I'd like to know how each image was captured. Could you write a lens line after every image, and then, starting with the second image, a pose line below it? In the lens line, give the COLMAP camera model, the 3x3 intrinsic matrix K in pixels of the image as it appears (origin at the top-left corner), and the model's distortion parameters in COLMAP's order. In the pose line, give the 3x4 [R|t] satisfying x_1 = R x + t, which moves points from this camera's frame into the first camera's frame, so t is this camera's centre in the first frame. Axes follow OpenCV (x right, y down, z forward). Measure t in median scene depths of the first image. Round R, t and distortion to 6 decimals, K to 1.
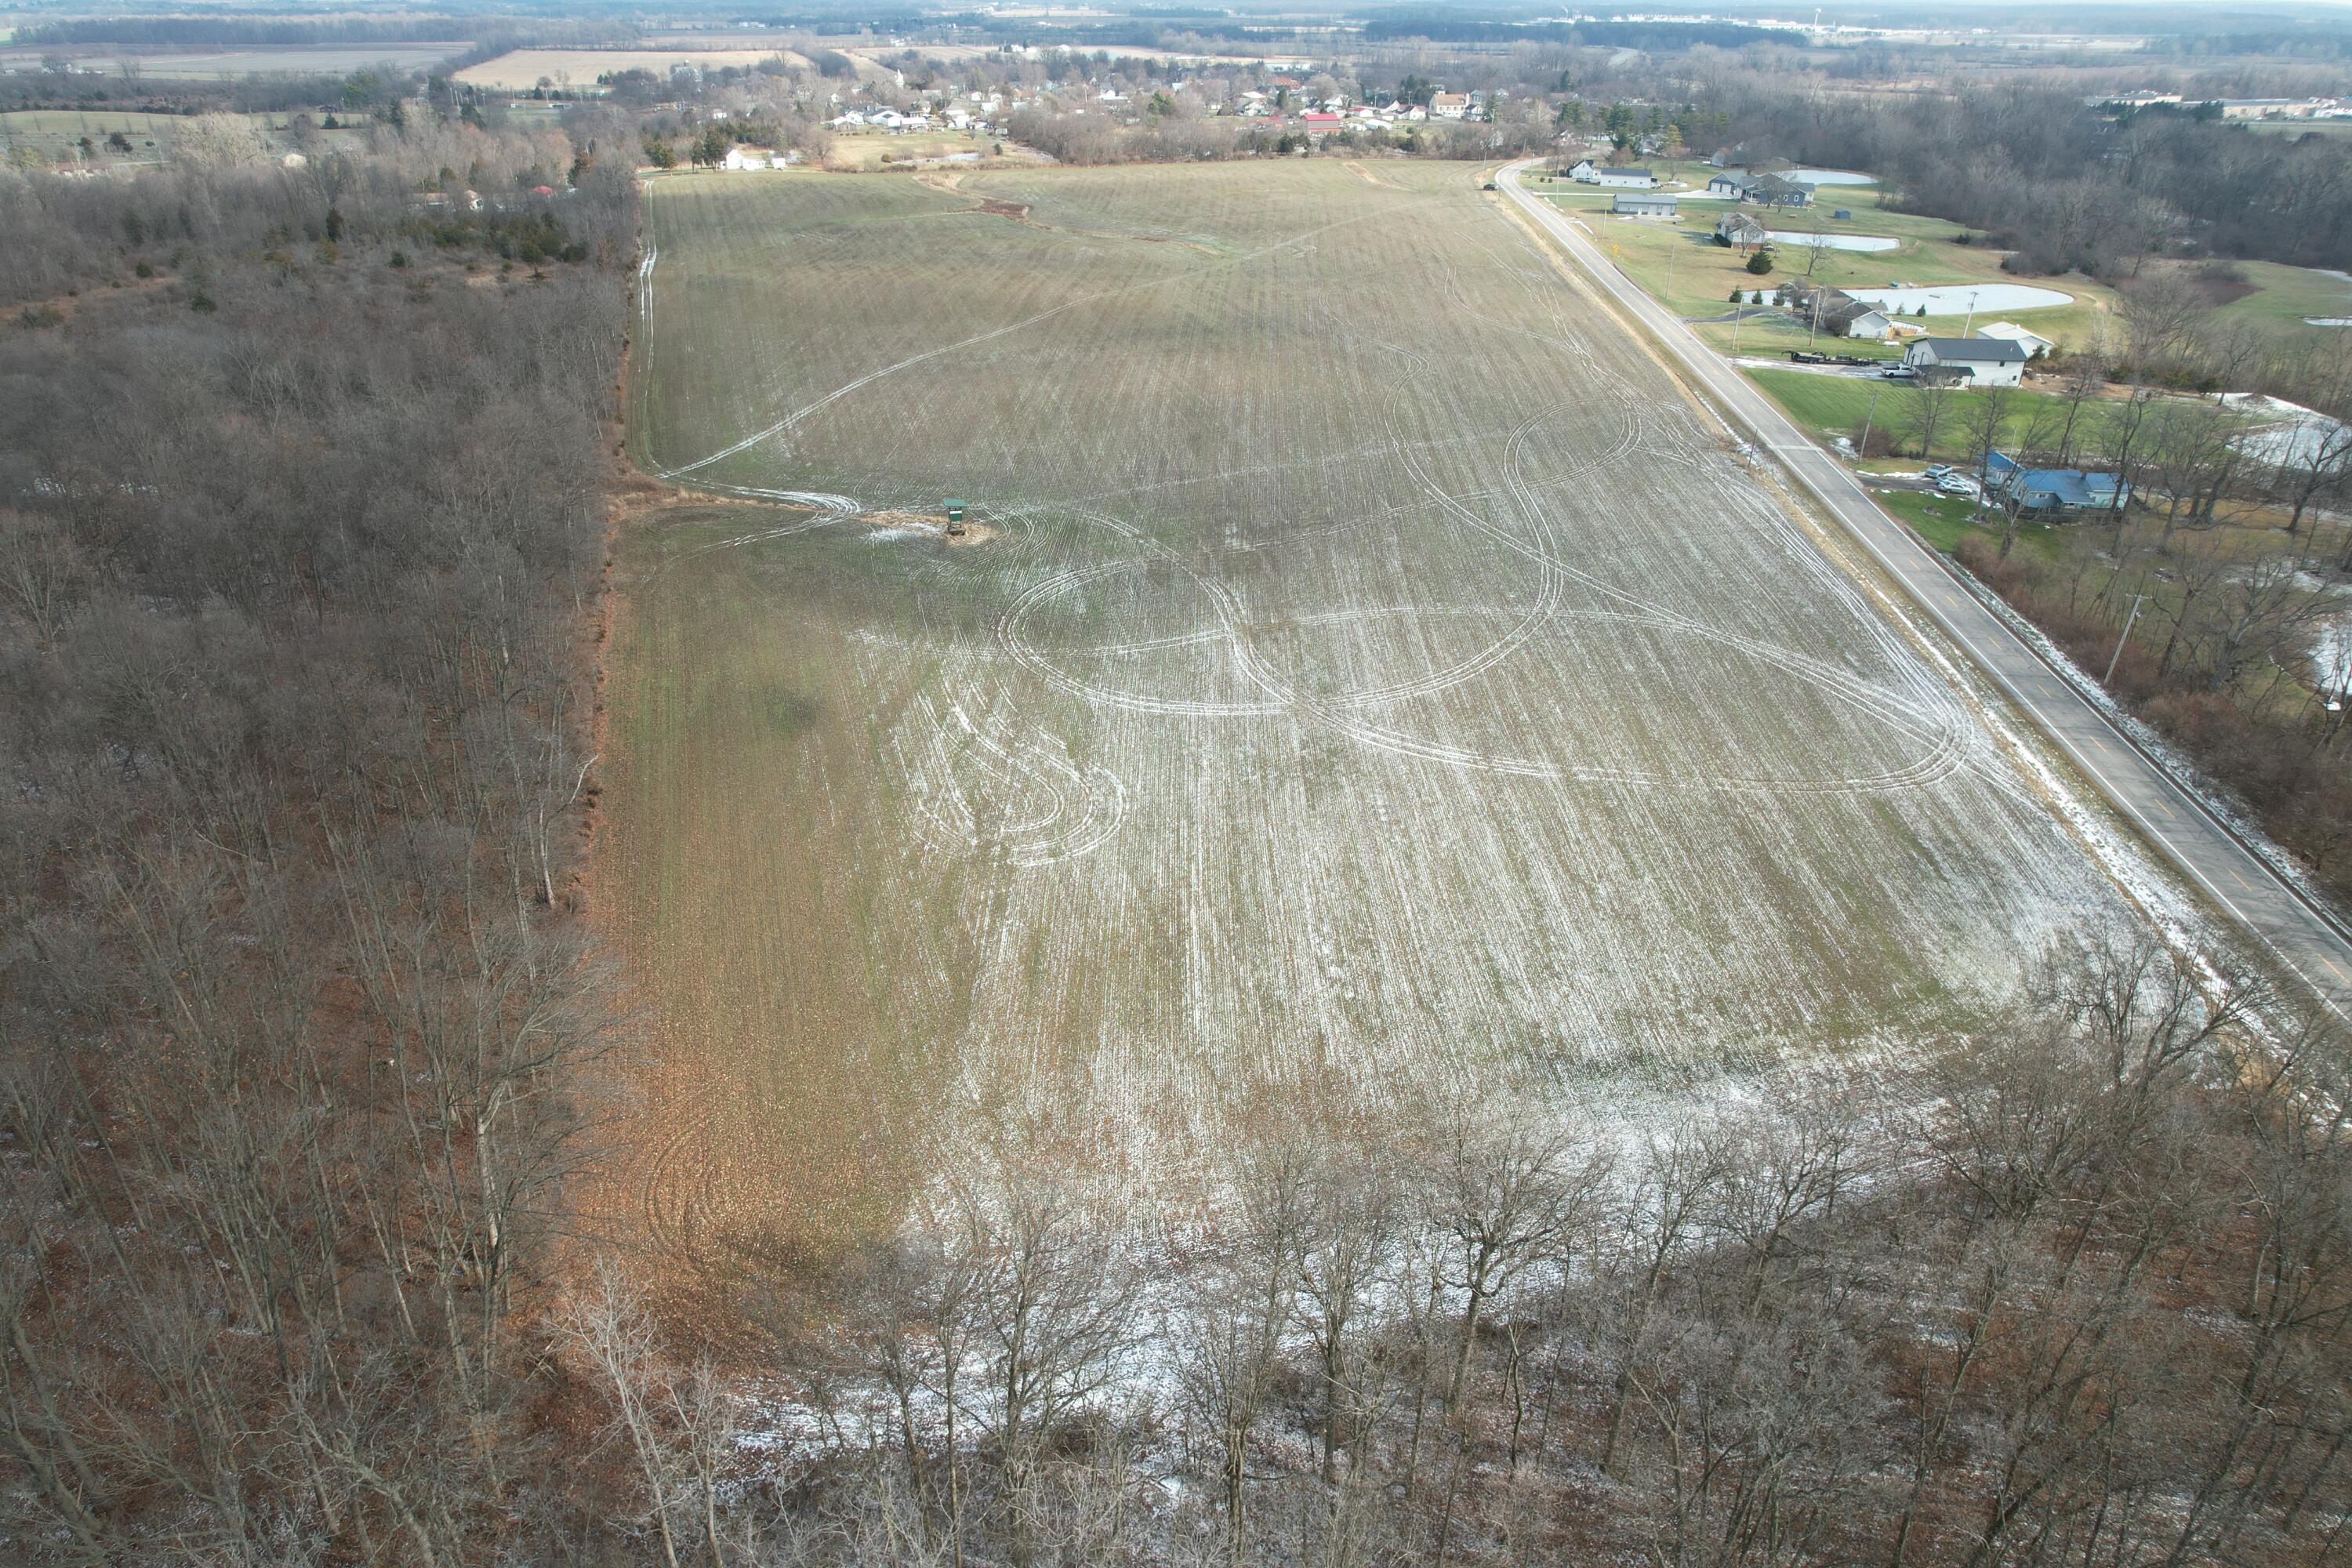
lens RADIAL K [[1688.0, 0, 1164.2], [0, 1688.0, 787.3], [0, 0, 1]] dist [-0.094949, 0.103884]
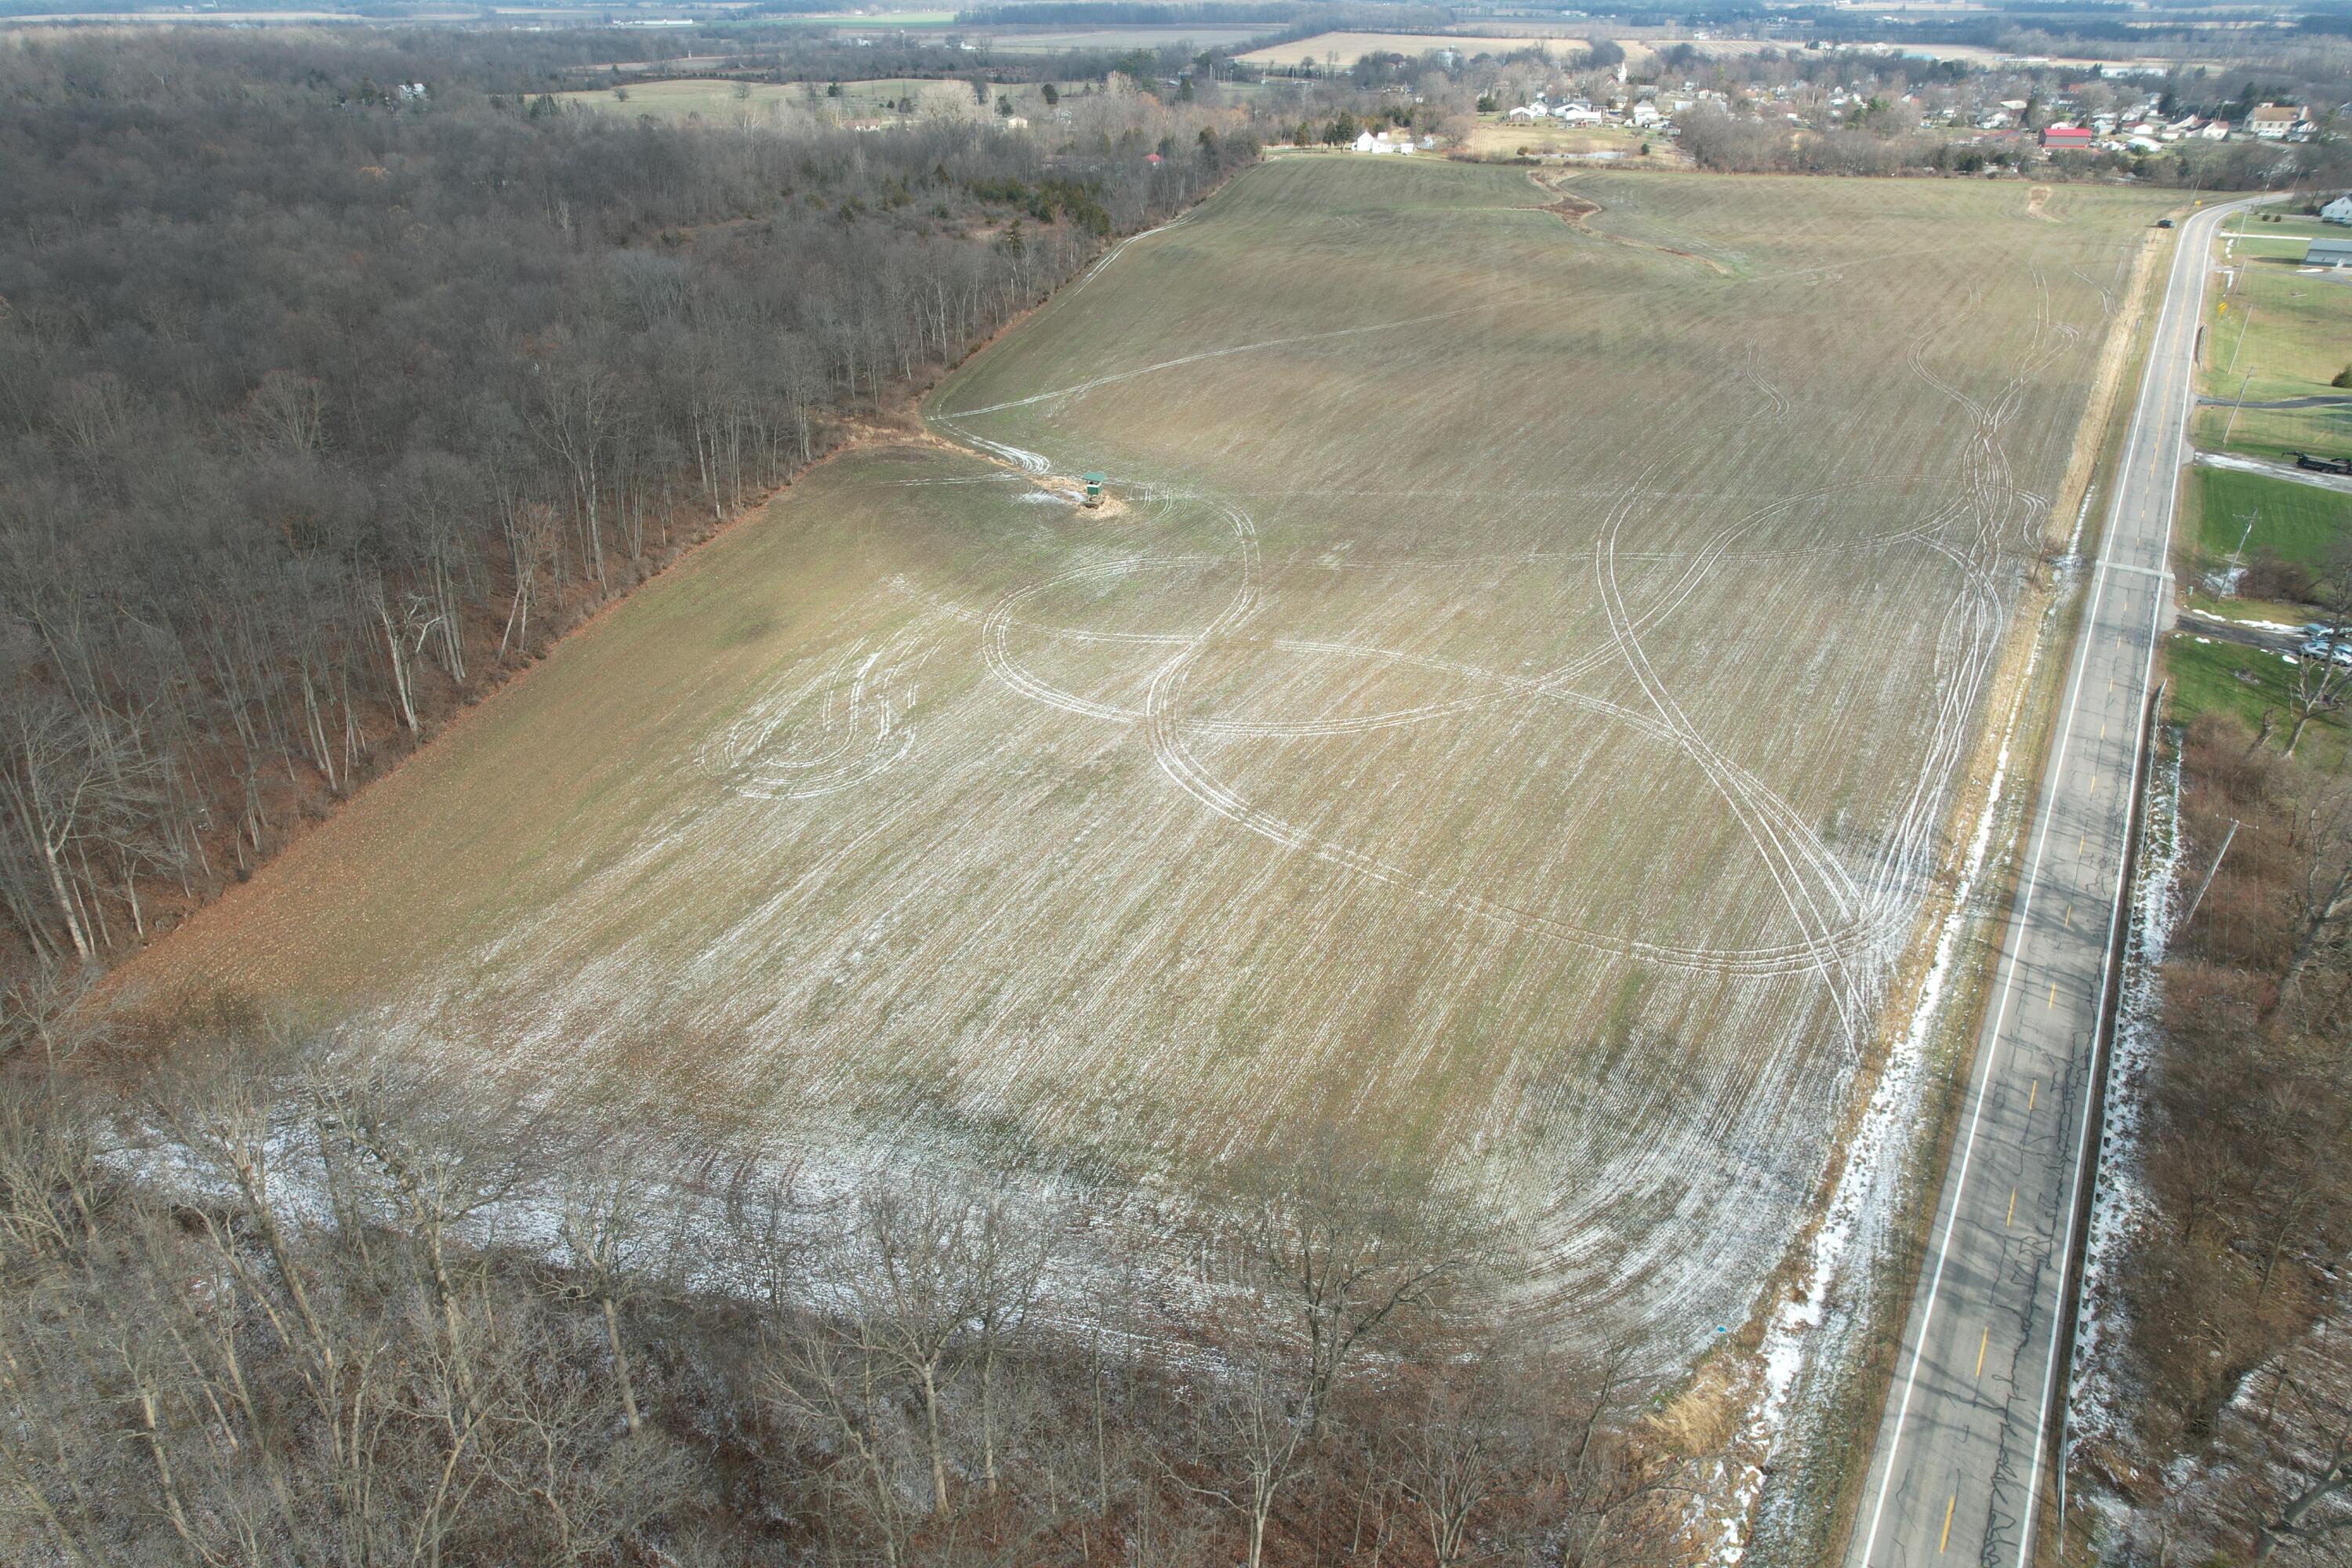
lens RADIAL K [[1688.0, 0, 1164.2], [0, 1688.0, 787.3], [0, 0, 1]] dist [-0.094949, 0.103884]
pose [[0.848425, 0.228089, -0.477650, 0.548760], [-0.225340, 0.972177, 0.063977, -0.073058], [0.478953, 0.053354, 0.876218, 0.154642]]
